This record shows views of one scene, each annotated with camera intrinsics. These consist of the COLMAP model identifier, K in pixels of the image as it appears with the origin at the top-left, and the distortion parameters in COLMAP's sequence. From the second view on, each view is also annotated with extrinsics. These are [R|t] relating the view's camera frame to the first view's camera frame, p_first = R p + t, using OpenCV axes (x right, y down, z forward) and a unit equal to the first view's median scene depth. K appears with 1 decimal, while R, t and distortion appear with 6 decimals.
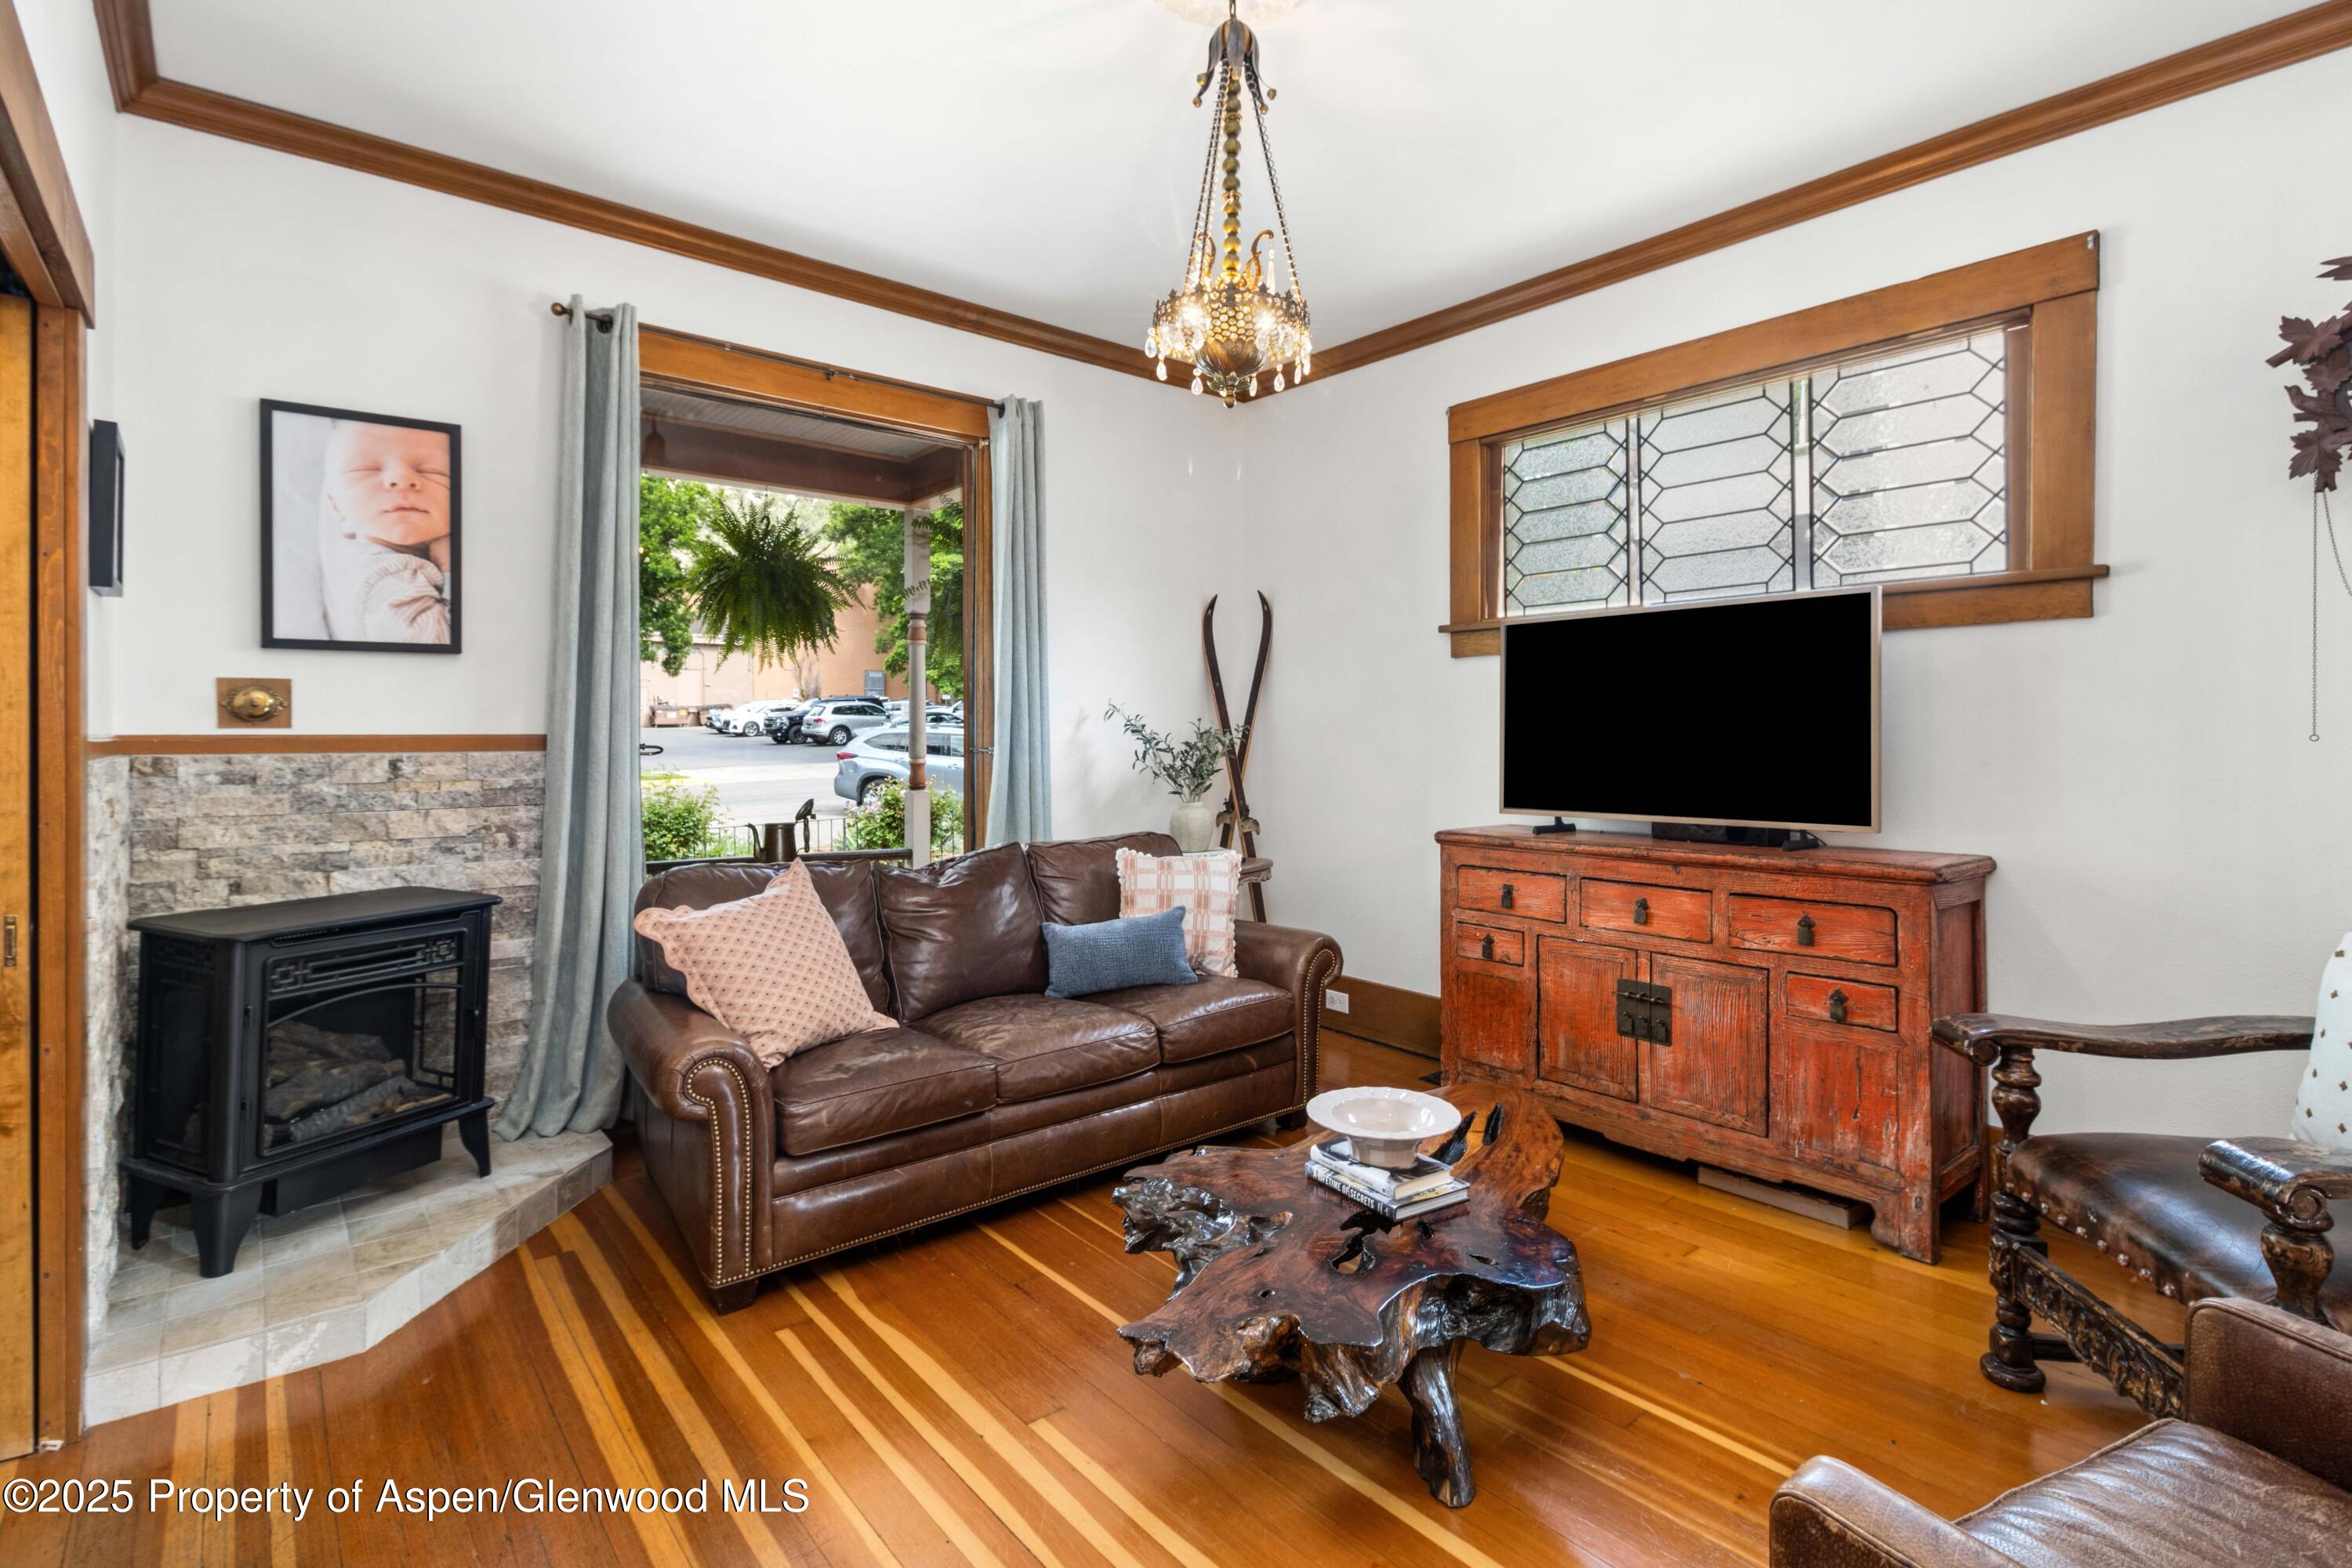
lens RADIAL K [[1114.3, 0, 1172.5], [0, 1114.3, 748.0], [0, 0, 1]] dist [0.000421, -0.000874]
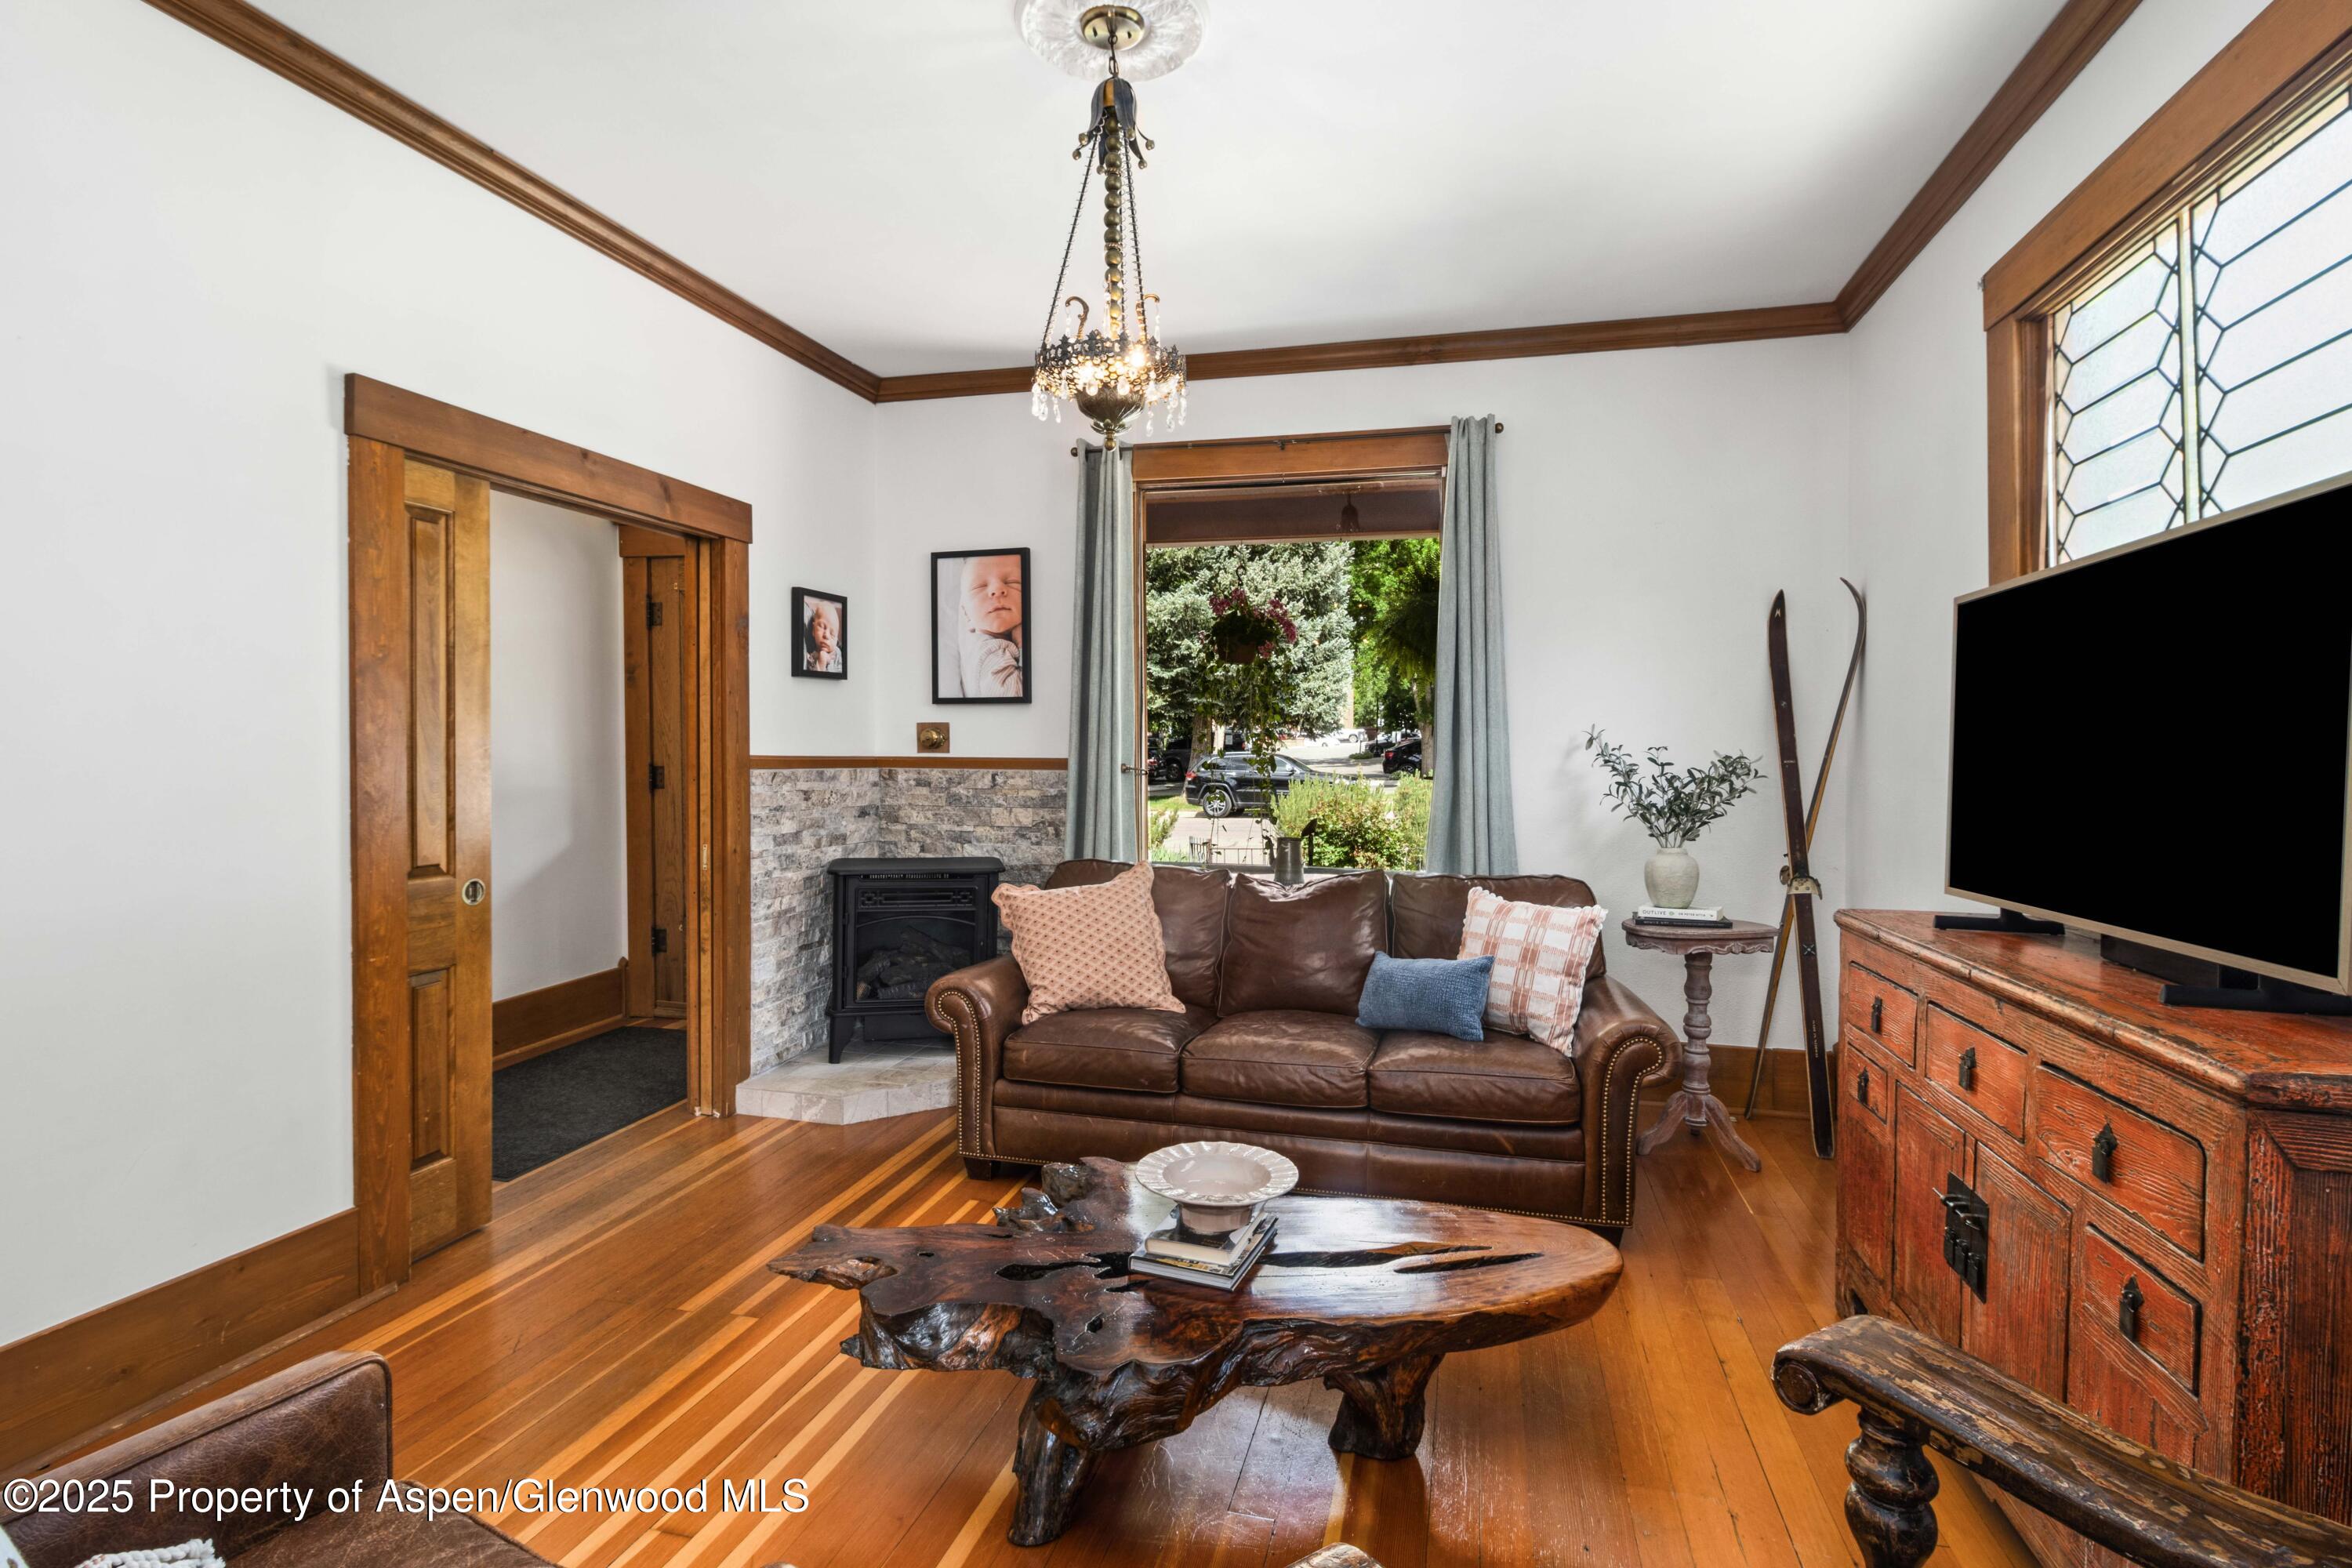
lens RADIAL K [[1103.4, 0, 1203.6], [0, 1103.4, 775.1], [0, 0, 1]] dist [0.002794, -0.000288]
pose [[0.597024, 0.022685, -0.801902, 0.691810], [-0.020894, 0.999701, 0.012726, -0.013348], [0.801951, 0.009157, 0.597320, 0.328566]]
